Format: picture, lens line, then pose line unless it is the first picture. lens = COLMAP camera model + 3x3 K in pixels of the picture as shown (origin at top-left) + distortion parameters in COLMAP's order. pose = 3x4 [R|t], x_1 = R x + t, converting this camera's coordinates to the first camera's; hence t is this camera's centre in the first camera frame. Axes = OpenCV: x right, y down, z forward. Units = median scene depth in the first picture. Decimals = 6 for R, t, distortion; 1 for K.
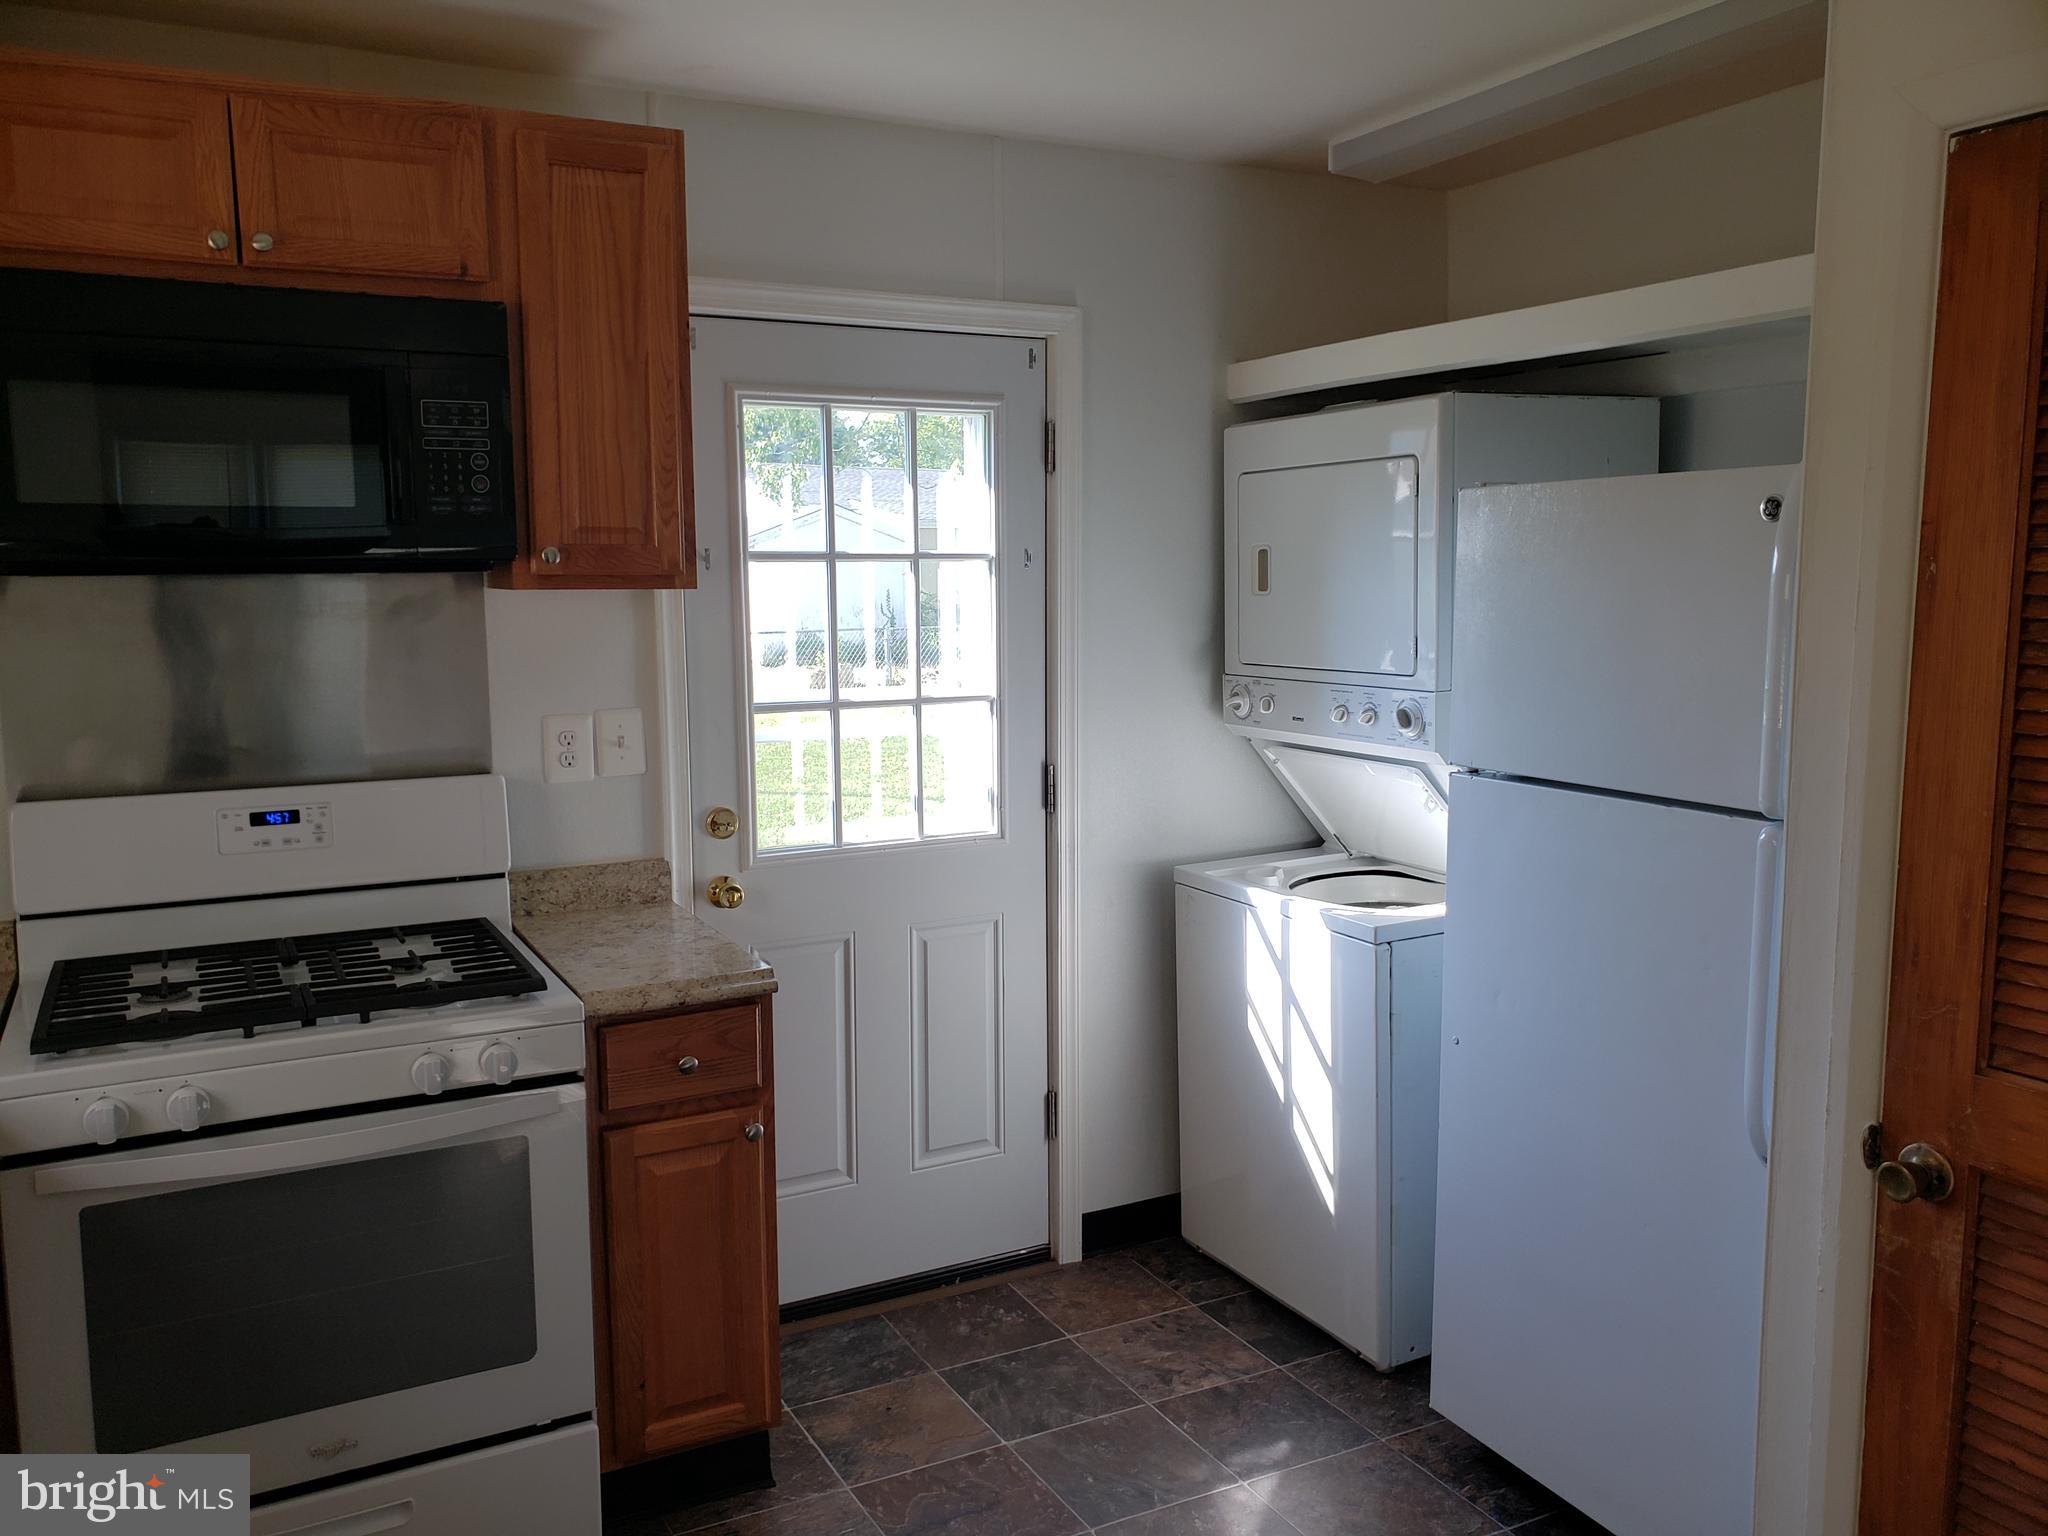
lens RADIAL K [[1623.9, 0, 1014.1], [0, 1623.9, 757.6], [0, 0, 1]] dist [0.024767, 0.006337]
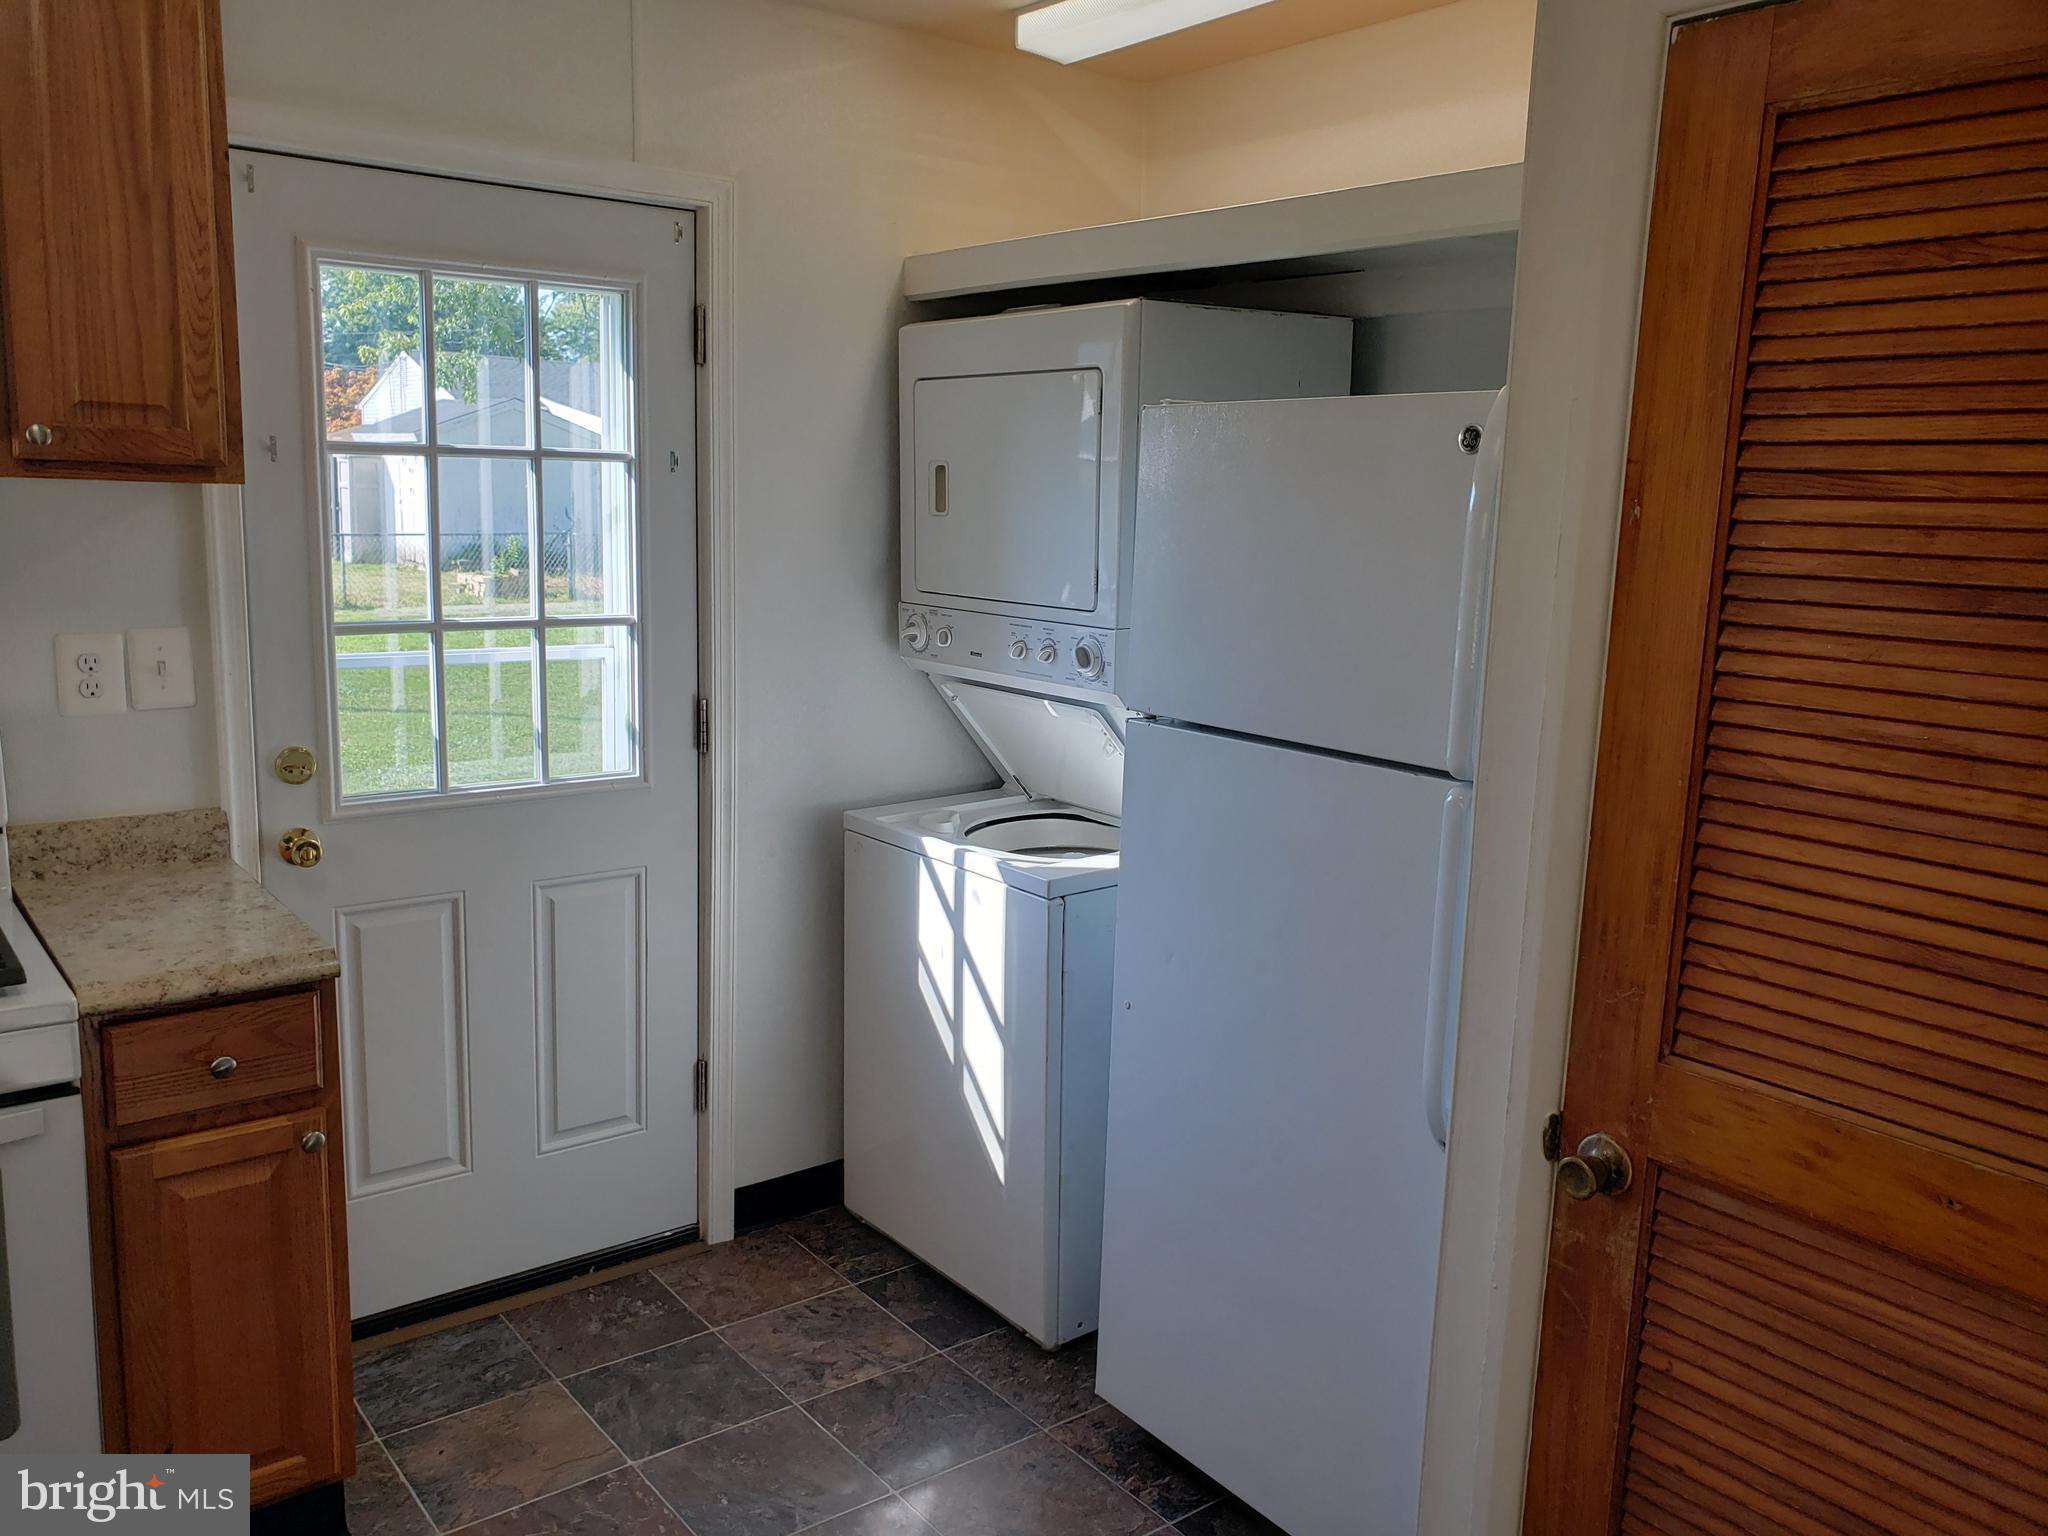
lens RADIAL K [[1622.5, 0, 1024.0], [0, 1622.5, 768.0], [0, 0, 1]] dist [0.005090, -0.003709]
pose [[0.982309, 0.003914, 0.187226, 0.036260], [-0.014699, 0.998308, 0.056252, -0.012154], [-0.186689, -0.058009, 0.980705, 0.106049]]
